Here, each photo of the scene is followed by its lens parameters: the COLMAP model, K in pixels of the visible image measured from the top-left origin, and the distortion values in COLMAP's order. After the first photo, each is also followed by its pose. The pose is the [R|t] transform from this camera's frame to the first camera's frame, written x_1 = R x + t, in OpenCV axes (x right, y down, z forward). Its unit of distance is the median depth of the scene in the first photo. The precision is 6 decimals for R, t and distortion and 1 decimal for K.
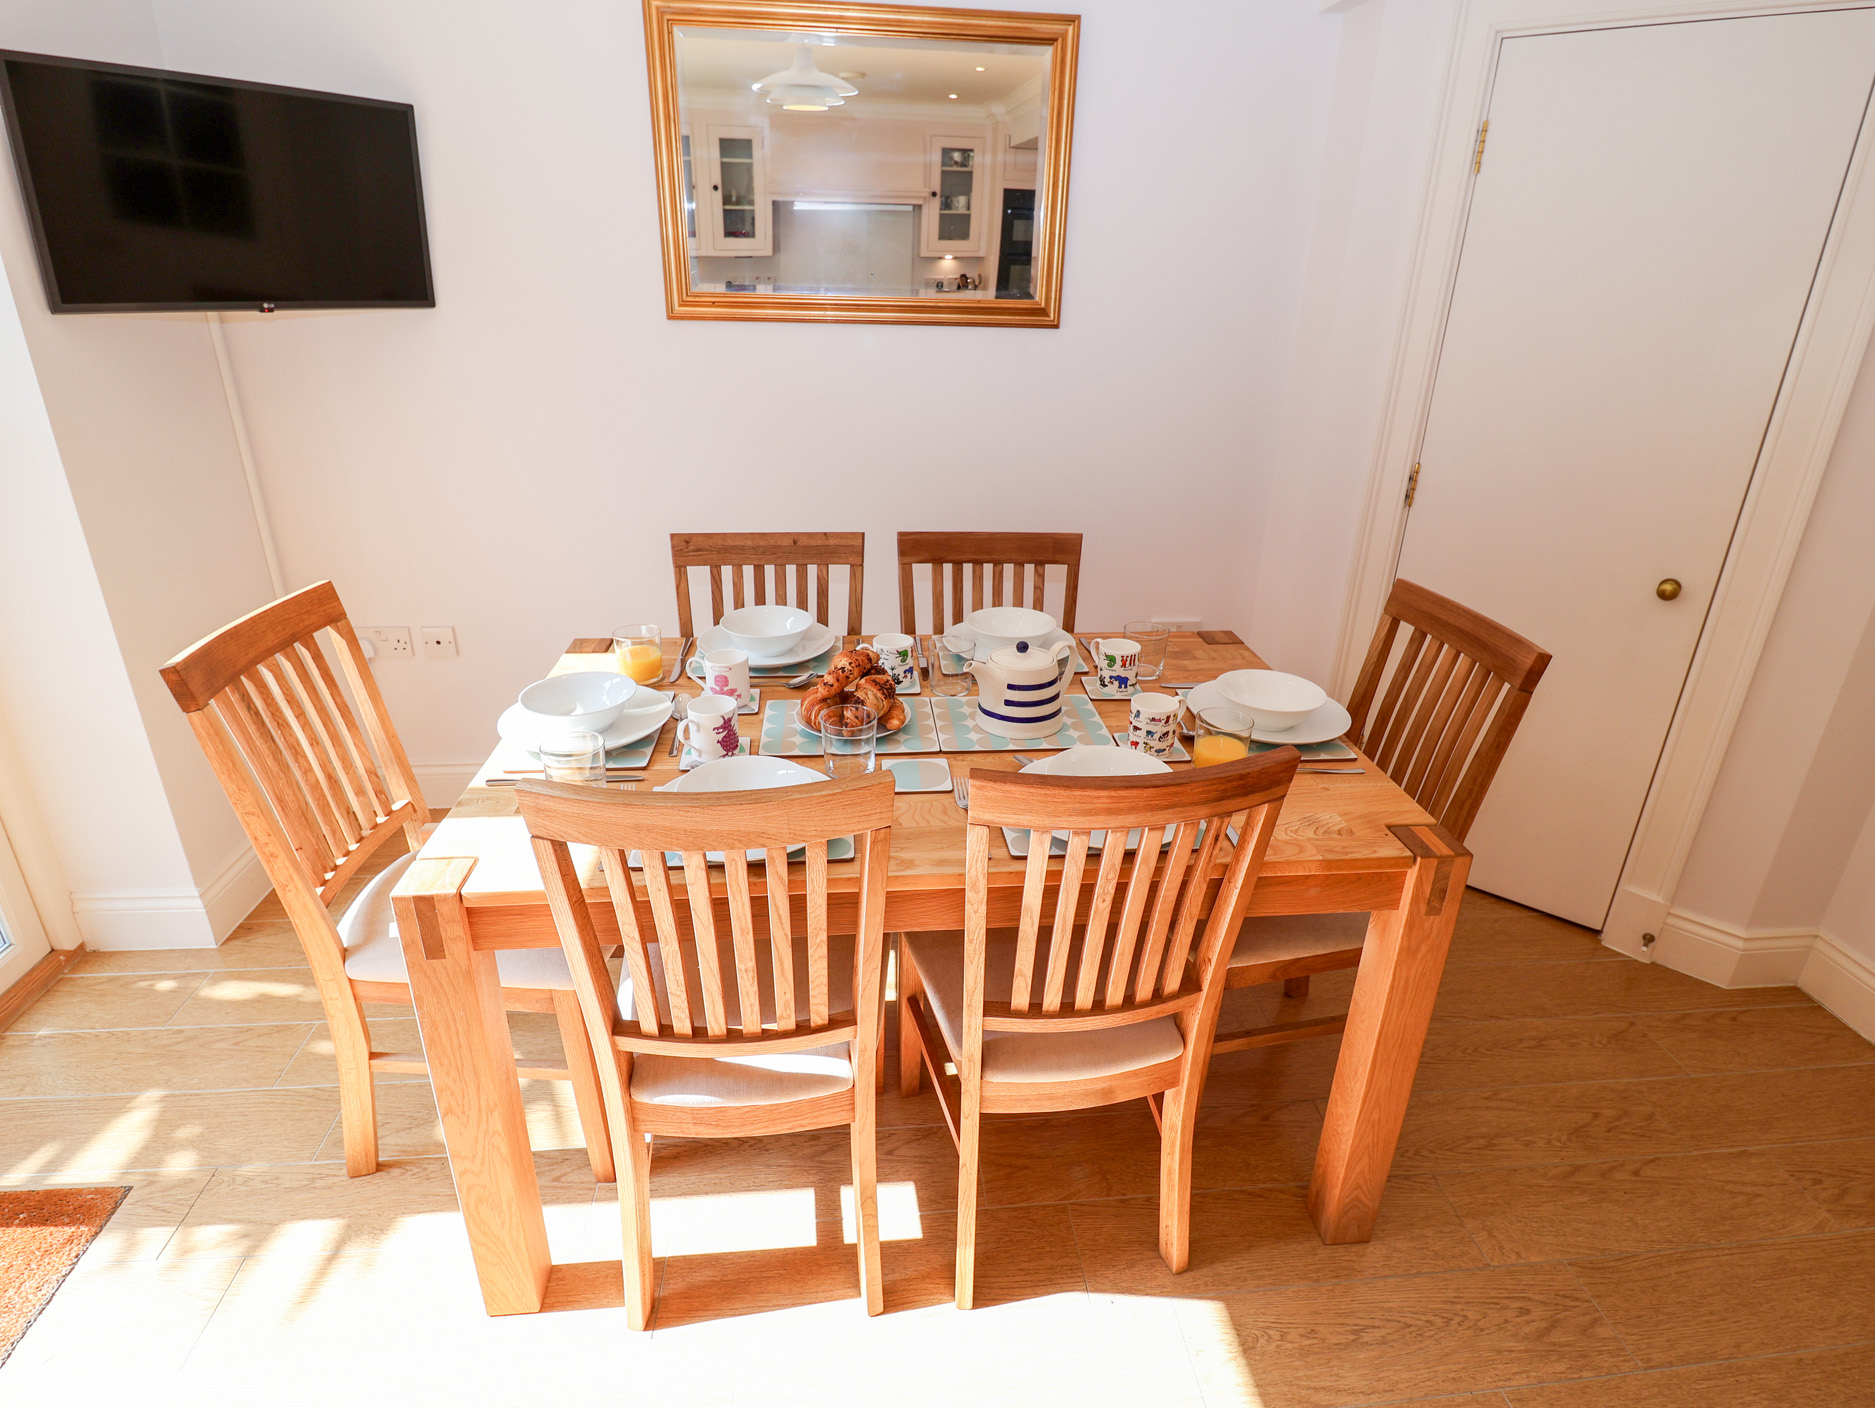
lens RADIAL K [[999.4, 0, 946.7], [0, 999.4, 690.2], [0, 0, 1]] dist [0.005430, -0.000088]
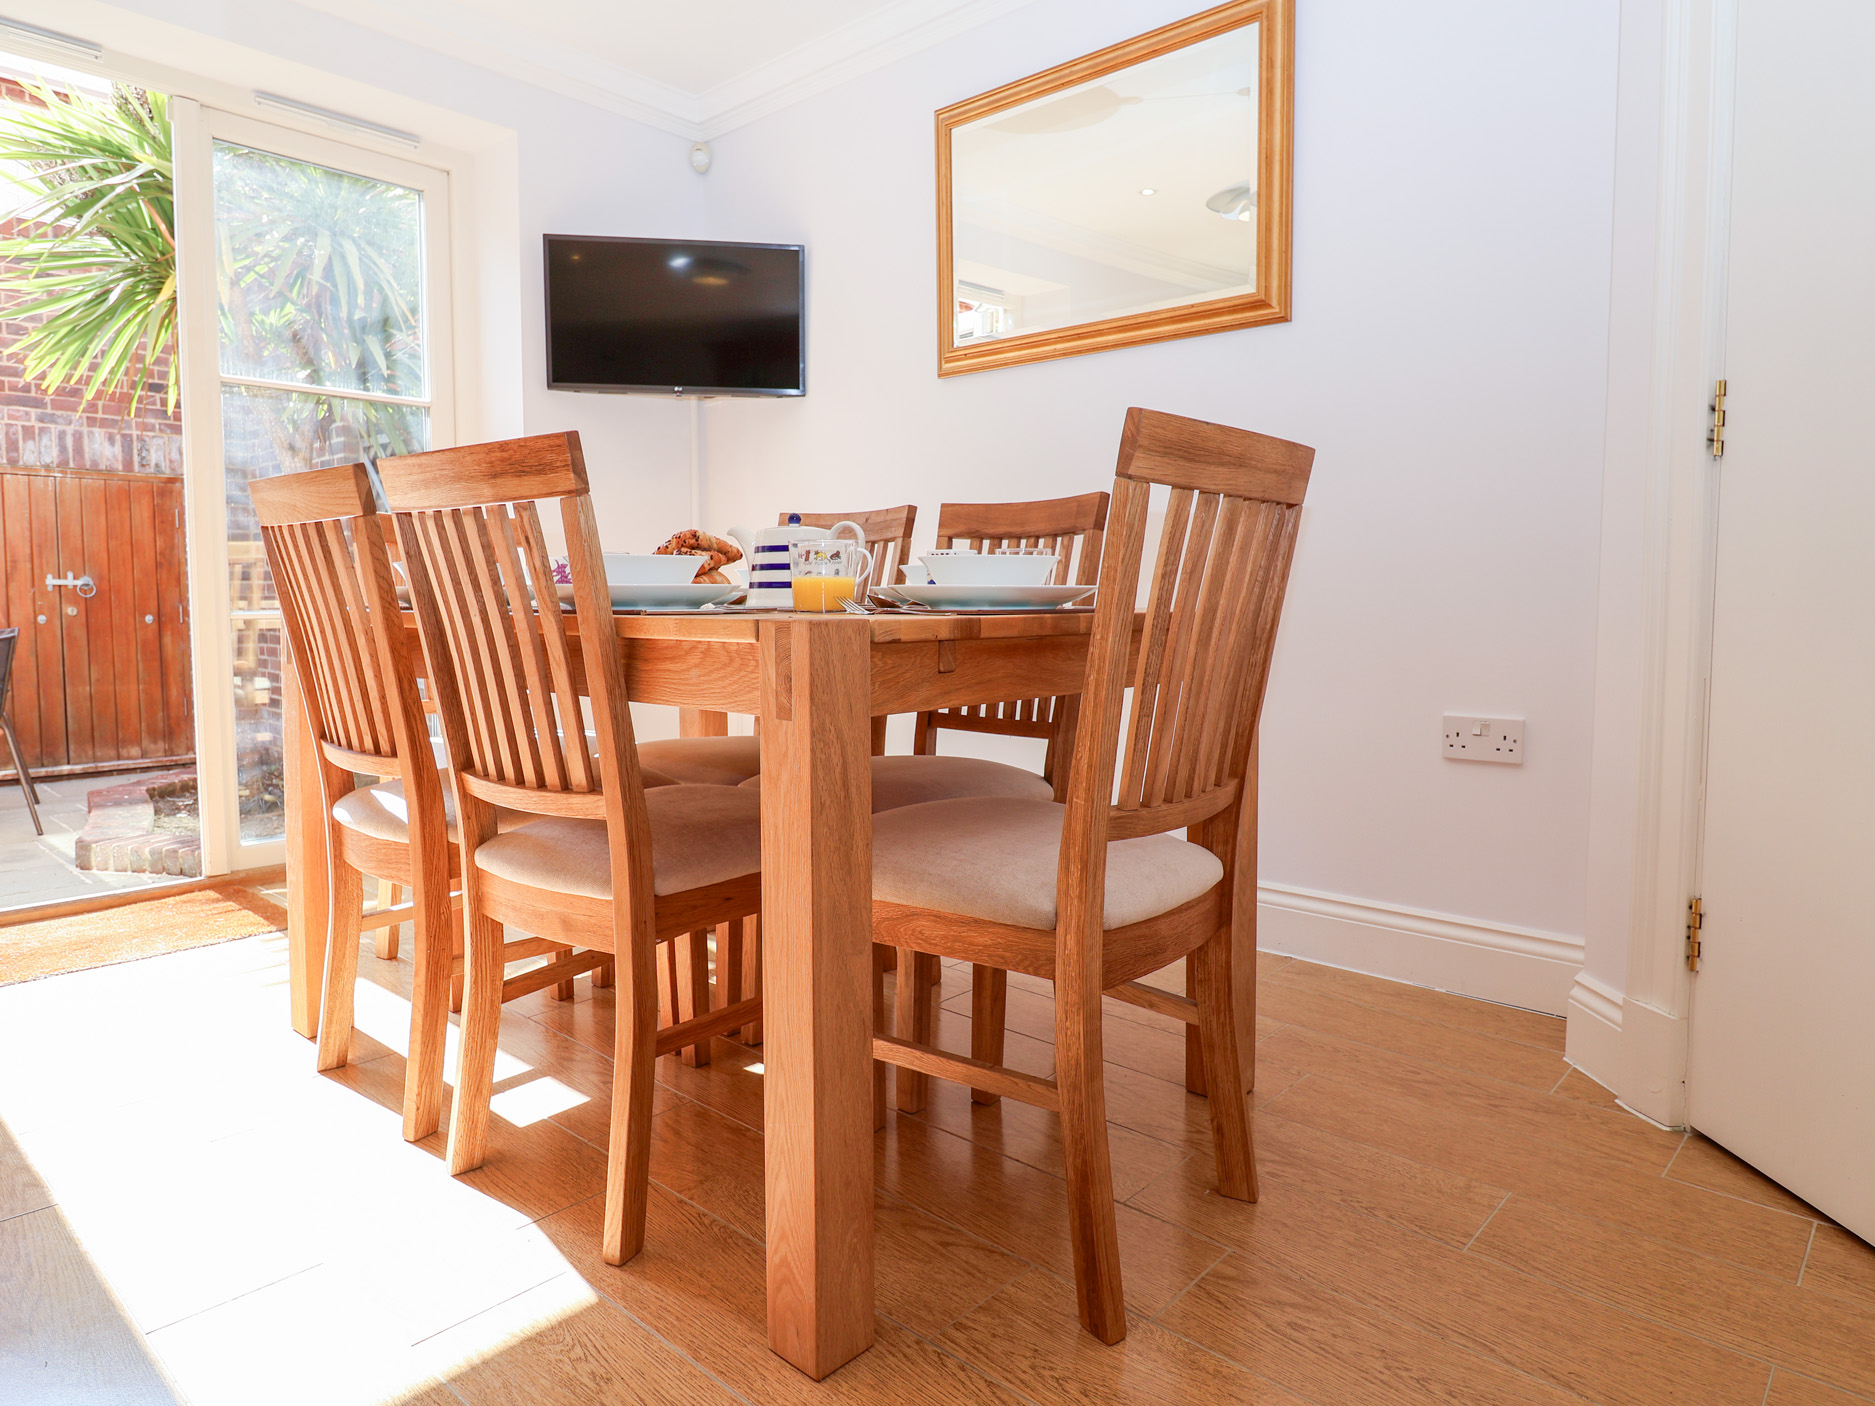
lens RADIAL K [[1129.1, 0, 937.5], [0, 1129.1, 703.0], [0, 0, 1]] dist [0.003440, 0.000349]
pose [[0.671952, 0.053158, -0.738684, 0.738005], [-0.272267, 0.945304, -0.179643, 0.208255], [0.688731, 0.321831, 0.649672, 0.370661]]
